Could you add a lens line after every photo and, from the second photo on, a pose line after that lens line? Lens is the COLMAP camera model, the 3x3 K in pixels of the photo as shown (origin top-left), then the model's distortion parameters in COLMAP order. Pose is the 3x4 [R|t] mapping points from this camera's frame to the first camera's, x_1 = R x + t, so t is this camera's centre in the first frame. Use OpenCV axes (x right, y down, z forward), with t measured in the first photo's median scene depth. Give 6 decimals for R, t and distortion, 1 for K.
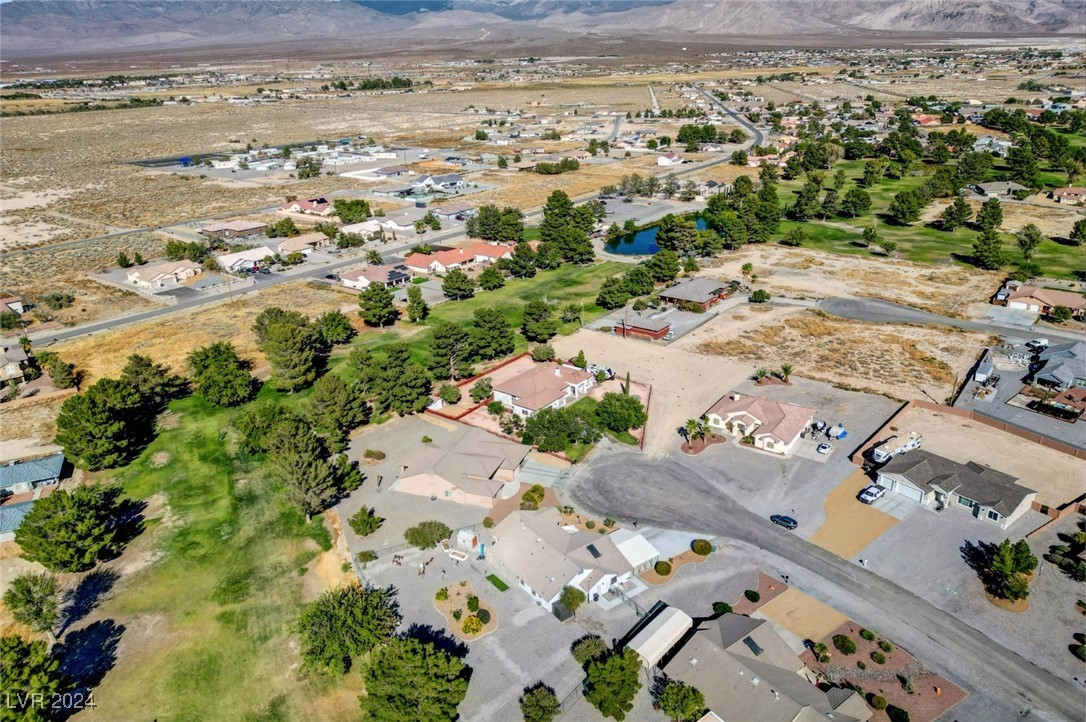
lens RADIAL K [[750.0, 0, 543.0], [0, 750.0, 361.0], [0, 0, 1]] dist [0.090653, -0.091495]
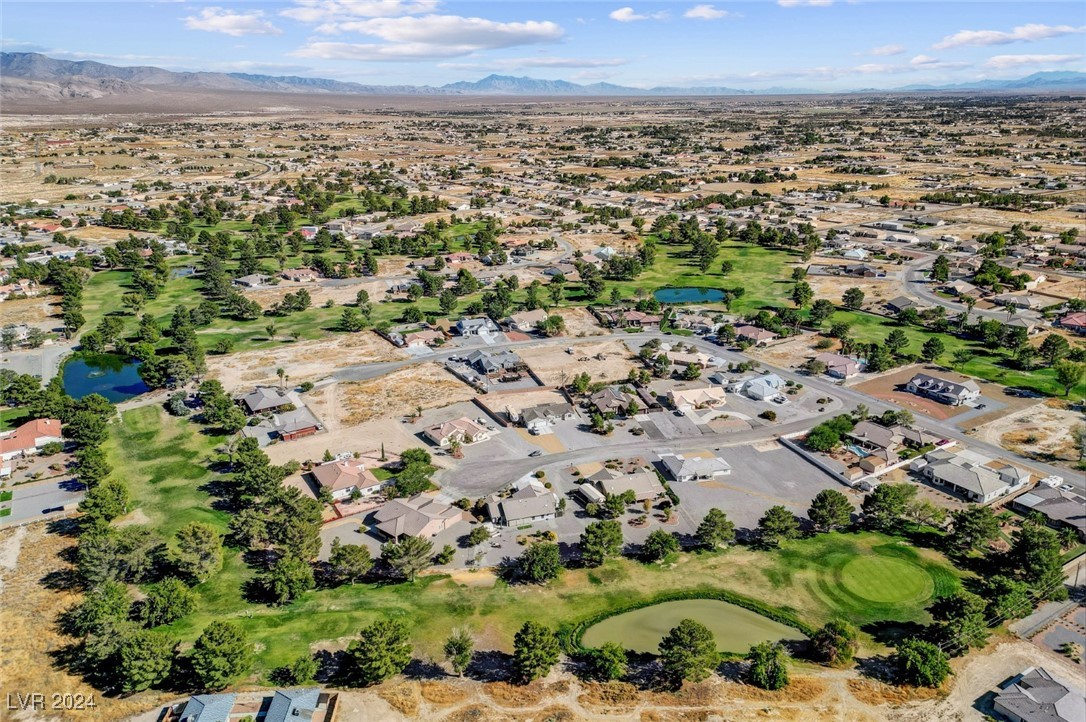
lens RADIAL K [[755.8, 0, 543.0], [0, 755.8, 361.0], [0, 0, 1]] dist [0.066510, -0.060703]
pose [[0.353866, -0.287311, 0.890074, -0.878279], [0.357593, 0.920908, 0.155096, -0.207988], [-0.864237, 0.263401, 0.428618, -0.003641]]
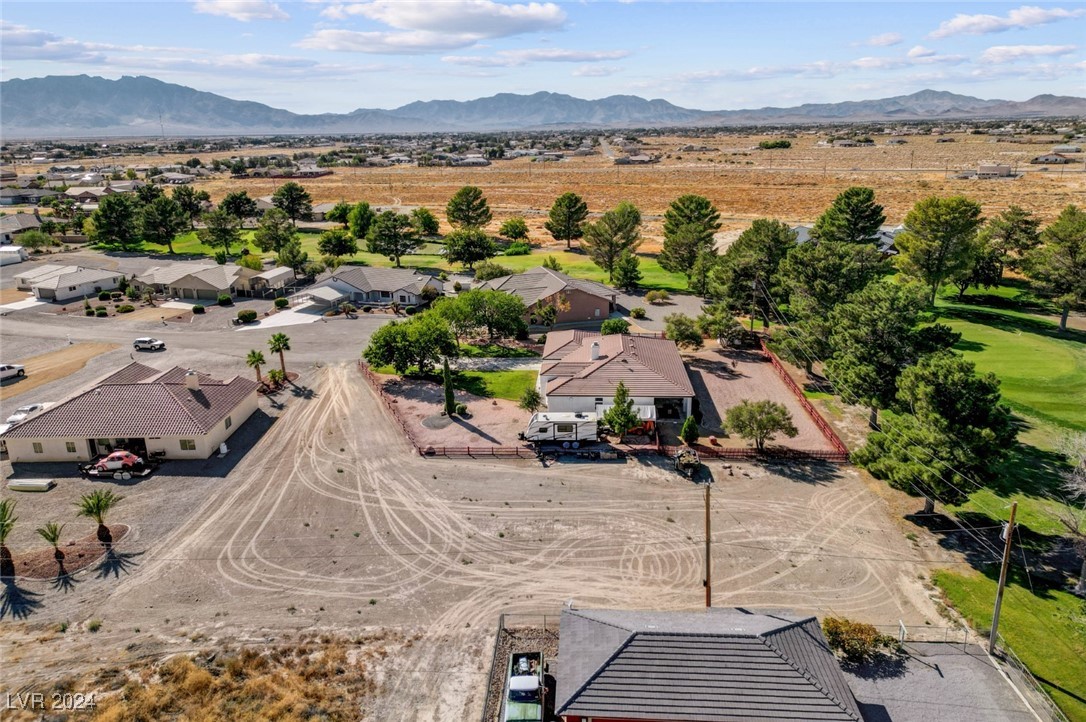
lens RADIAL K [[759.8, 0, 540.6], [0, 759.8, 361.9], [0, 0, 1]] dist [0.089361, -0.090073]
pose [[-0.827345, 0.202935, -0.523753, 0.239226], [-0.172411, 0.795689, 0.580650, -0.200673], [0.534579, 0.570699, -0.623321, 1.032047]]
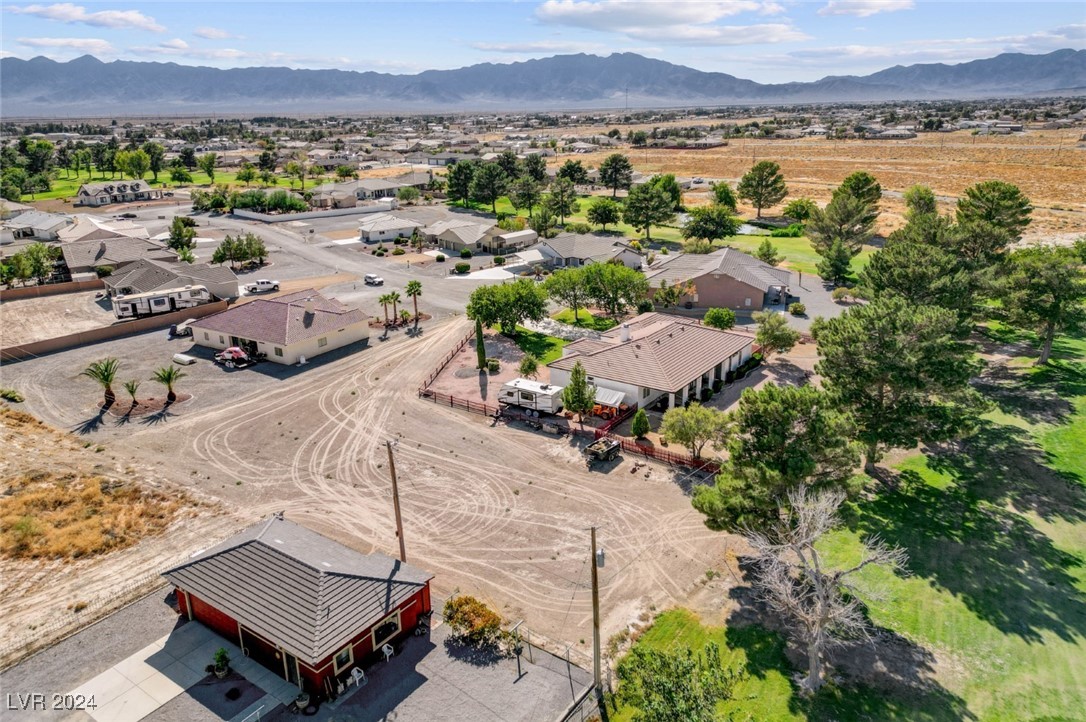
lens RADIAL K [[759.8, 0, 540.6], [0, 759.8, 361.9], [0, 0, 1]] dist [0.089361, -0.090073]
pose [[-0.998377, 0.052805, -0.021315, 0.067047], [0.026450, 0.761507, 0.647617, -0.223544], [0.050429, 0.646003, -0.761668, 1.101226]]
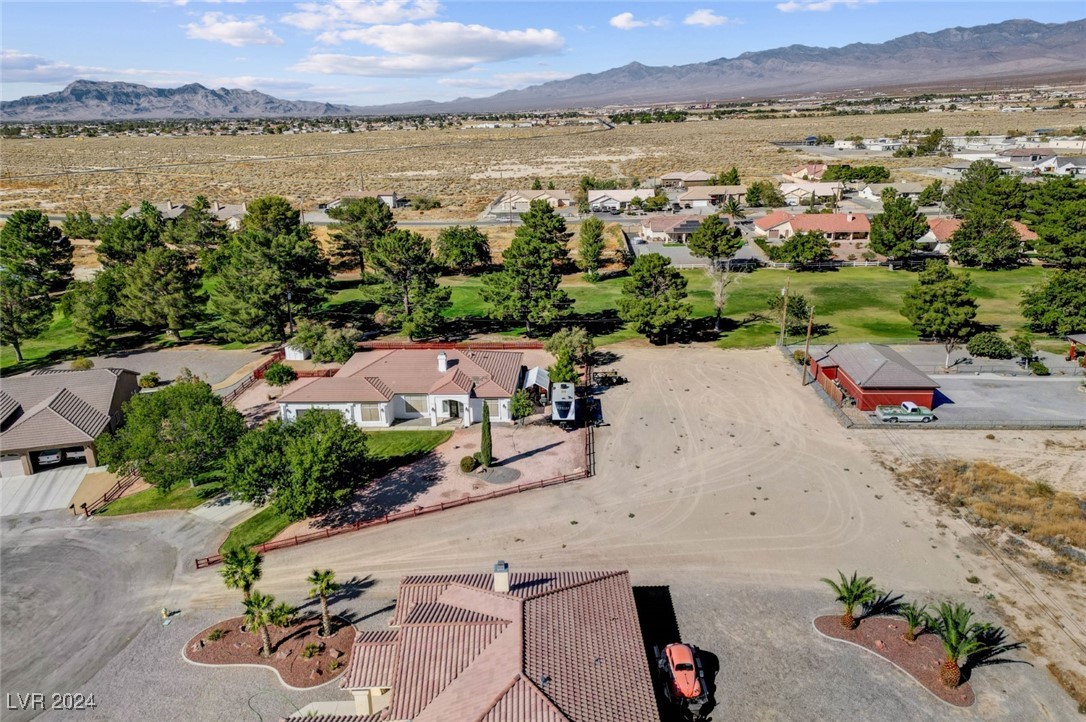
lens RADIAL K [[759.8, 0, 540.6], [0, 759.8, 361.9], [0, 0, 1]] dist [0.089361, -0.090073]
pose [[0.571686, 0.268125, -0.775425, 0.334645], [-0.296495, 0.948741, 0.109462, -0.043707], [0.765027, 0.167331, 0.621880, 0.610372]]
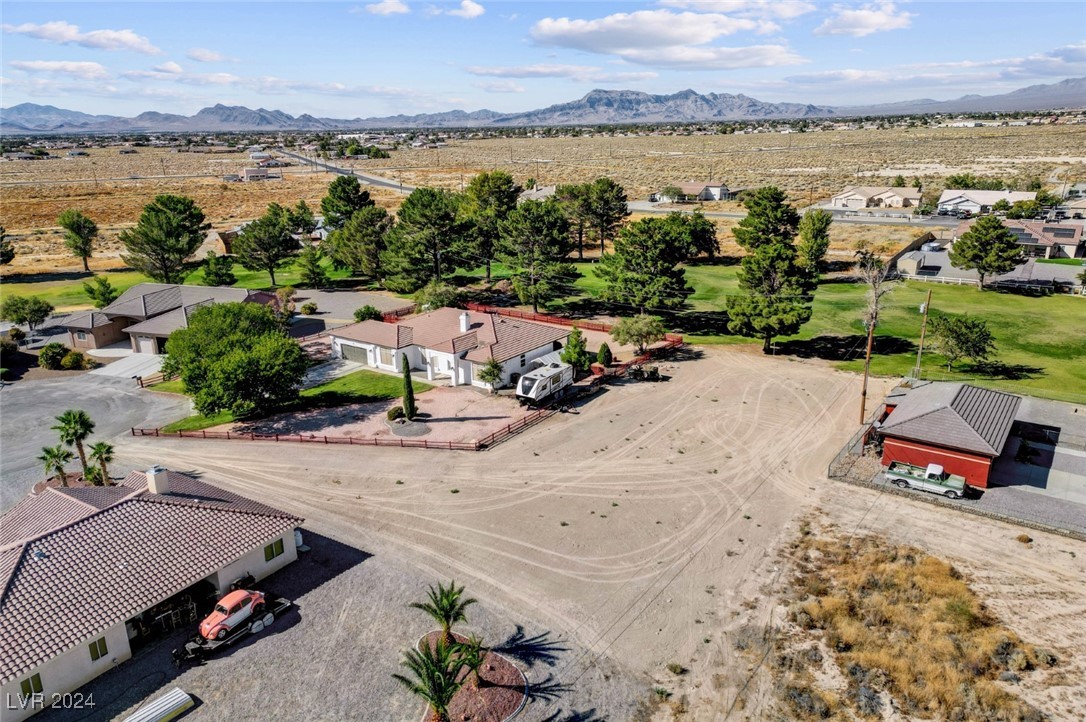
lens RADIAL K [[759.8, 0, 540.6], [0, 759.8, 361.9], [0, 0, 1]] dist [0.089361, -0.090073]
pose [[0.028931, 0.320648, -0.946756, 0.385849], [-0.351653, 0.889871, 0.290637, -0.095337], [0.935683, 0.324522, 0.138502, 0.795817]]
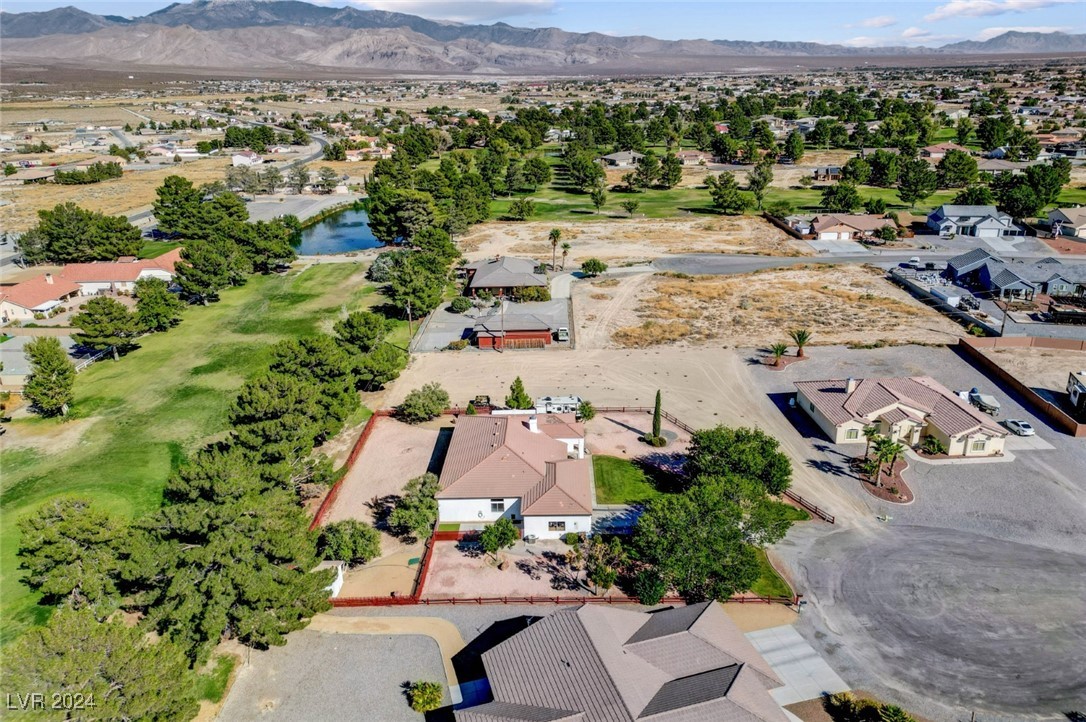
lens RADIAL K [[759.8, 0, 540.6], [0, 759.8, 361.9], [0, 0, 1]] dist [0.089361, -0.090073]
pose [[0.802211, -0.203236, 0.561384, -0.201296], [0.227559, 0.973384, 0.027213, -0.031083], [-0.551973, 0.105917, 0.827108, 0.466358]]
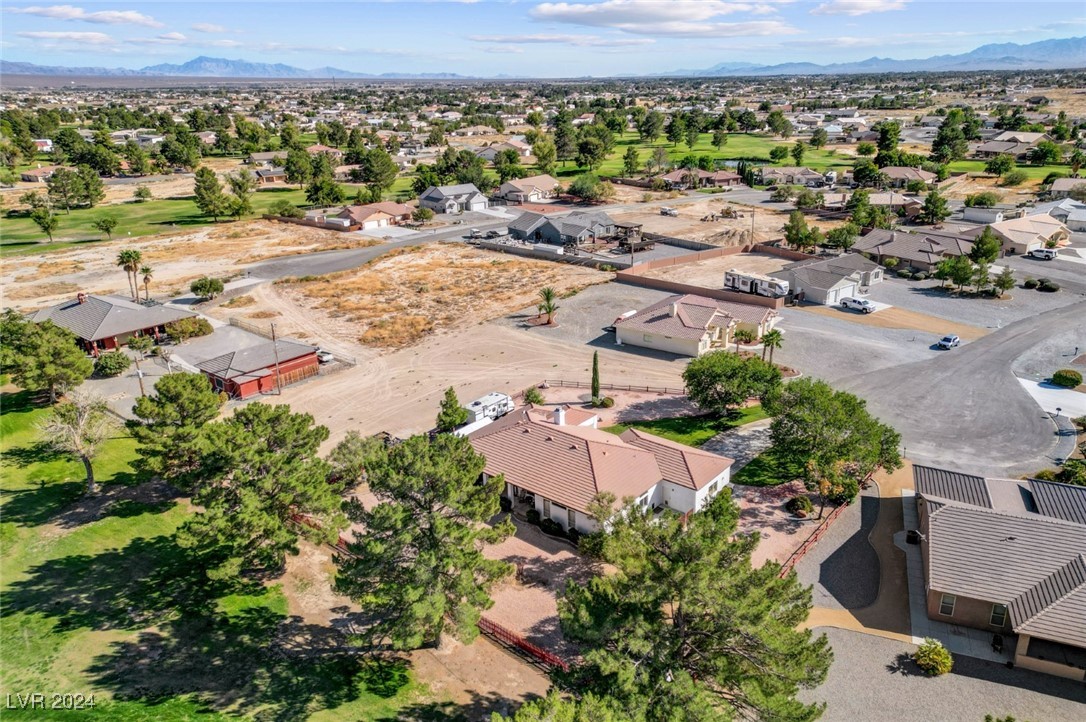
lens RADIAL K [[759.8, 0, 540.6], [0, 759.8, 361.9], [0, 0, 1]] dist [0.089361, -0.090073]
pose [[0.036087, -0.322292, 0.945952, -0.305202], [0.390689, 0.875785, 0.283482, -0.112818], [-0.919815, 0.359344, 0.157520, 0.750386]]
